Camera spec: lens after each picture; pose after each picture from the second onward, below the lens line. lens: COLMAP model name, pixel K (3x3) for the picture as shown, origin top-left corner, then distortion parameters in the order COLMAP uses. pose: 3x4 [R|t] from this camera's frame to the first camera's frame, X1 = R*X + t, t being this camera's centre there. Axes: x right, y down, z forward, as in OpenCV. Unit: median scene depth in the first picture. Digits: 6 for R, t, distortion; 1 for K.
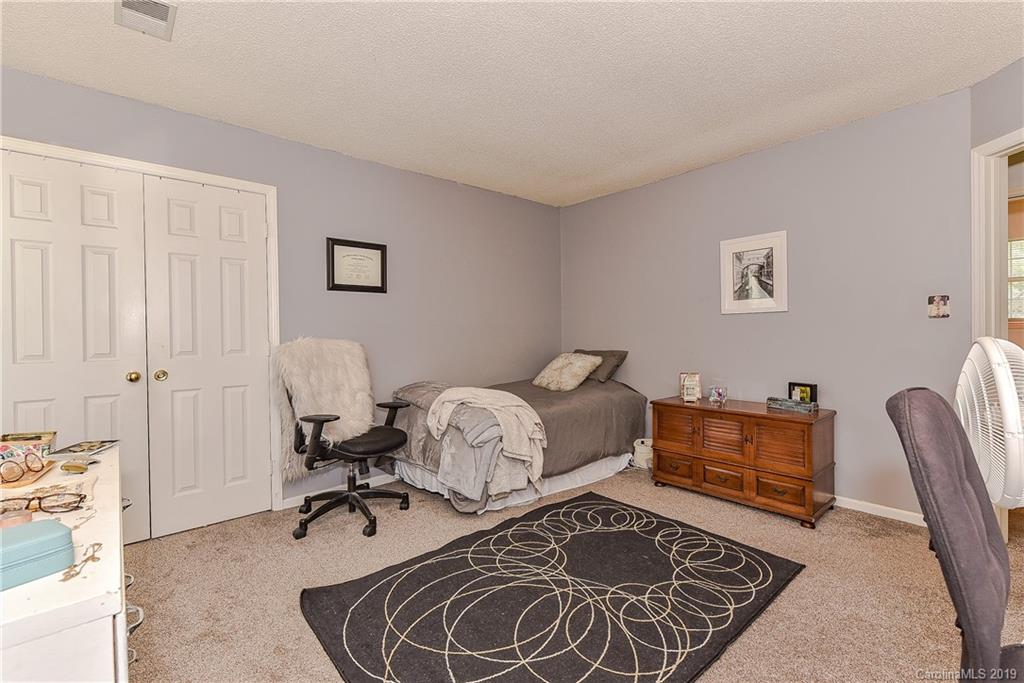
lens RADIAL K [[452.7, 0, 517.2], [0, 452.7, 336.6], [0, 0, 1]] dist [0.001973, -0.001160]
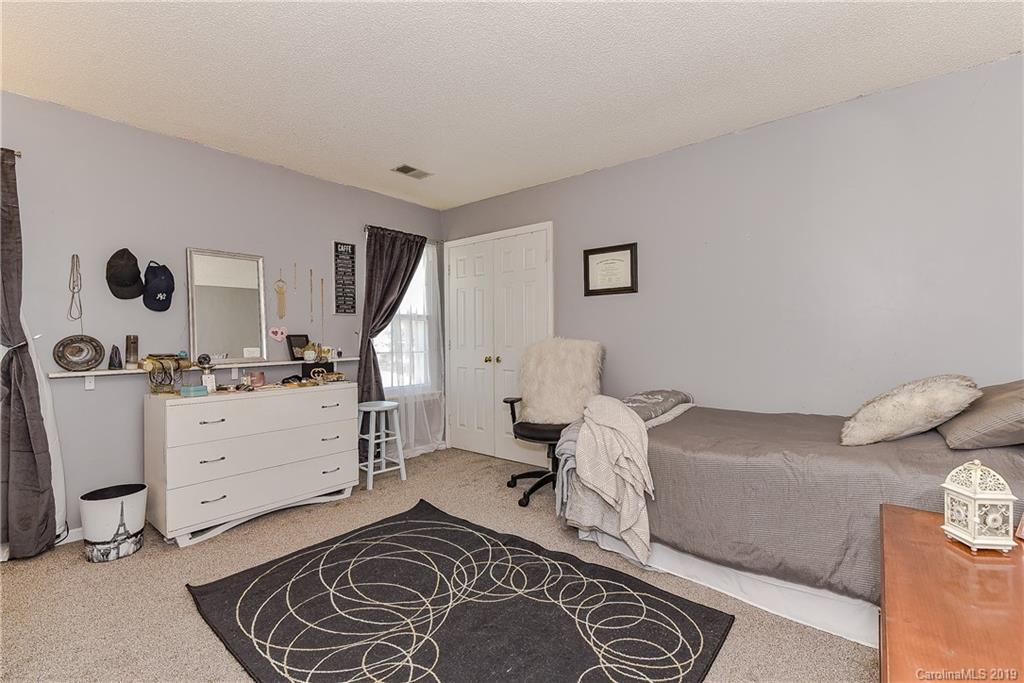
lens RADIAL K [[452.7, 0, 517.2], [0, 452.7, 336.6], [0, 0, 1]] dist [0.001973, -0.001160]
pose [[0.168278, 0.013733, -0.985644, 0.833765], [-0.002325, 0.999906, 0.013535, -0.019649], [0.985737, 0.000014, 0.168294, 0.789288]]
